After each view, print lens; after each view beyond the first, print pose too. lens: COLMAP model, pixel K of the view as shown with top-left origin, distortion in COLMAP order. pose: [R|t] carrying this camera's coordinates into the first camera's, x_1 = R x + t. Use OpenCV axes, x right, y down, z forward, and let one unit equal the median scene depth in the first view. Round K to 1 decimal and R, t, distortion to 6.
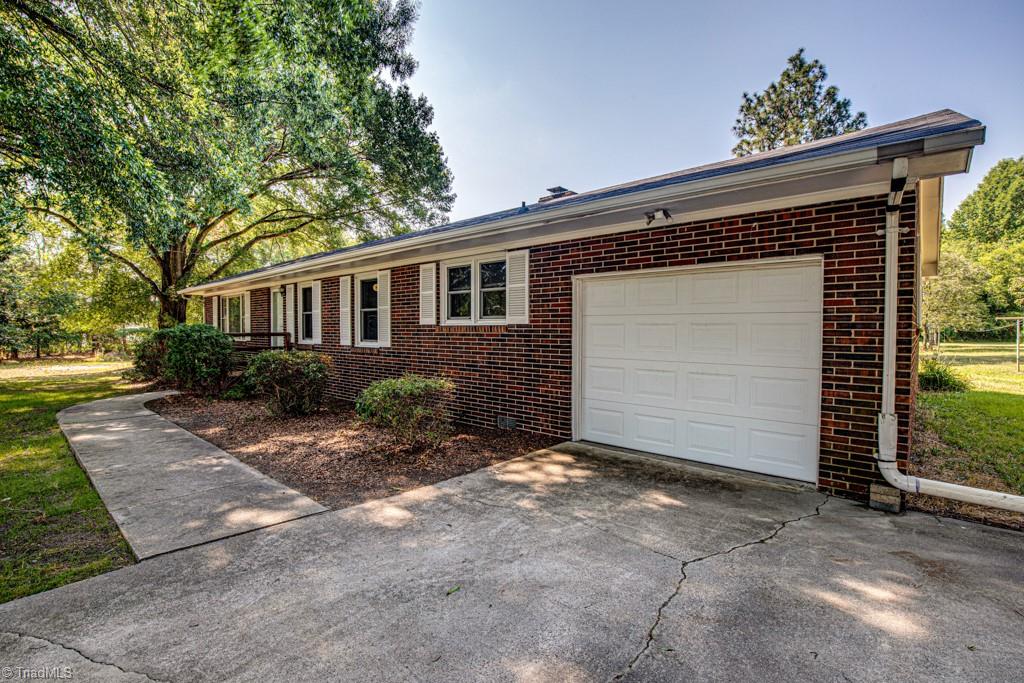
lens RADIAL K [[470.6, 0, 517.2], [0, 470.6, 338.2], [0, 0, 1]] dist [-0.039027, 0.008101]
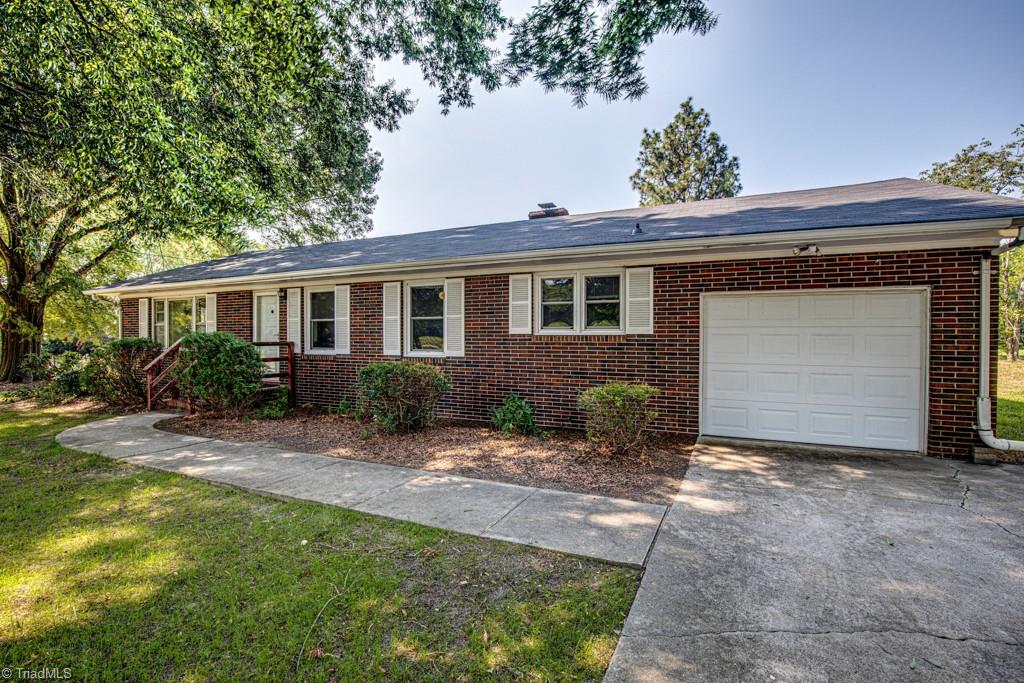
lens RADIAL K [[470.6, 0, 517.2], [0, 470.6, 338.2], [0, 0, 1]] dist [-0.039027, 0.008101]
pose [[0.956300, -0.000503, 0.292387, -0.747579], [0.005061, 0.999877, -0.014835, -0.006867], [-0.292344, 0.015666, 0.956185, 0.038319]]
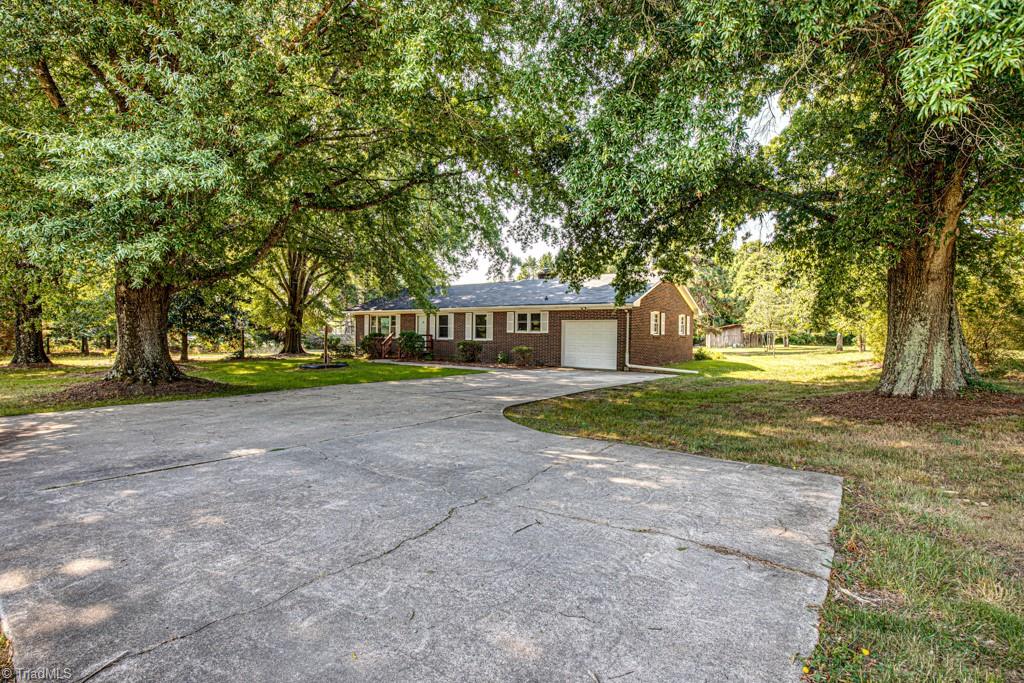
lens RADIAL K [[470.6, 0, 517.2], [0, 470.6, 338.2], [0, 0, 1]] dist [-0.039027, 0.008101]
pose [[0.995655, 0.010207, 0.092560, -0.632286], [-0.009701, 0.999935, -0.005921, 0.033967], [-0.092614, 0.004998, 0.995690, -2.909380]]
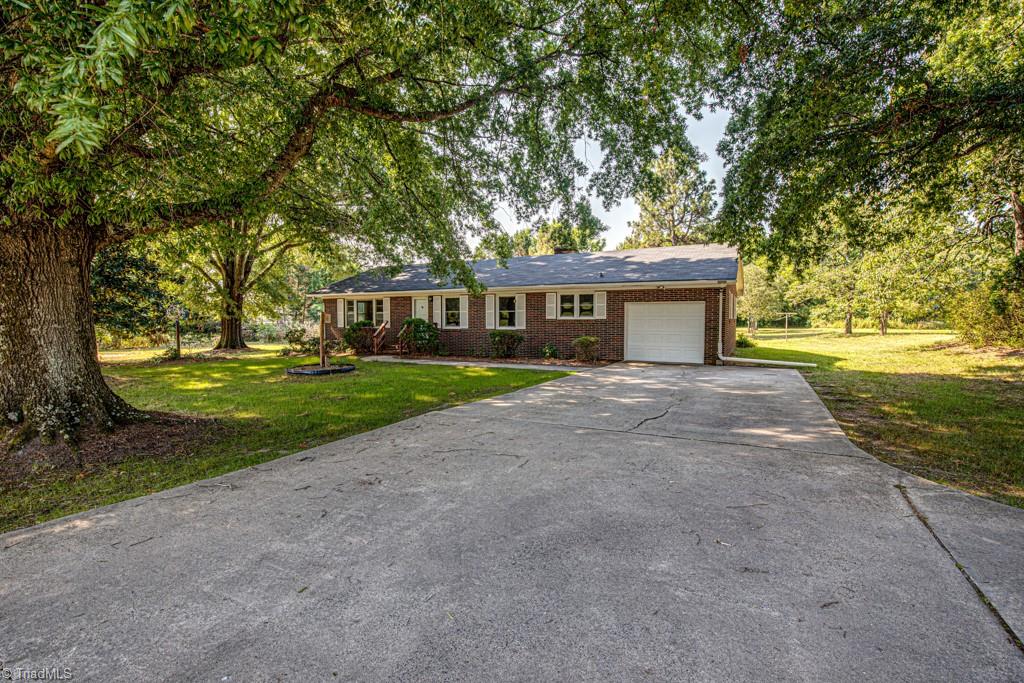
lens RADIAL K [[470.6, 0, 517.2], [0, 470.6, 338.2], [0, 0, 1]] dist [-0.039027, 0.008101]
pose [[0.968977, -0.011303, 0.246893, -1.402182], [0.005713, 0.999711, 0.023345, 0.017036], [-0.247085, -0.021210, 0.968762, -1.839469]]
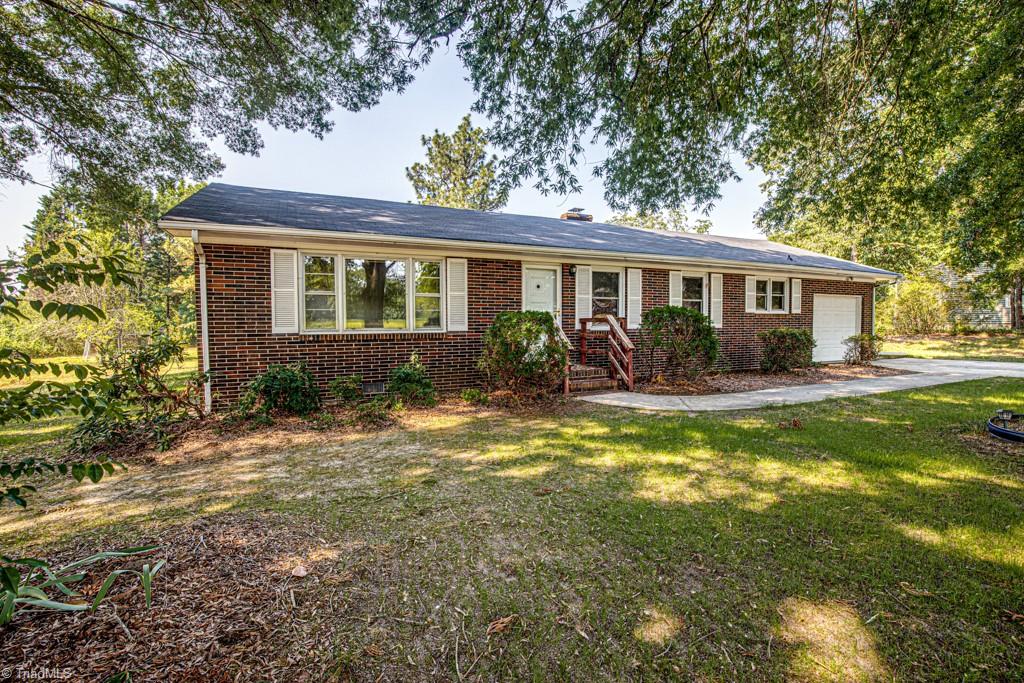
lens RADIAL K [[470.6, 0, 517.2], [0, 470.6, 338.2], [0, 0, 1]] dist [-0.039027, 0.008101]
pose [[0.393181, -0.030382, 0.918959, -3.039098], [0.022513, 0.999472, 0.023412, 0.005158], [-0.919186, 0.011483, 0.393657, 1.672950]]
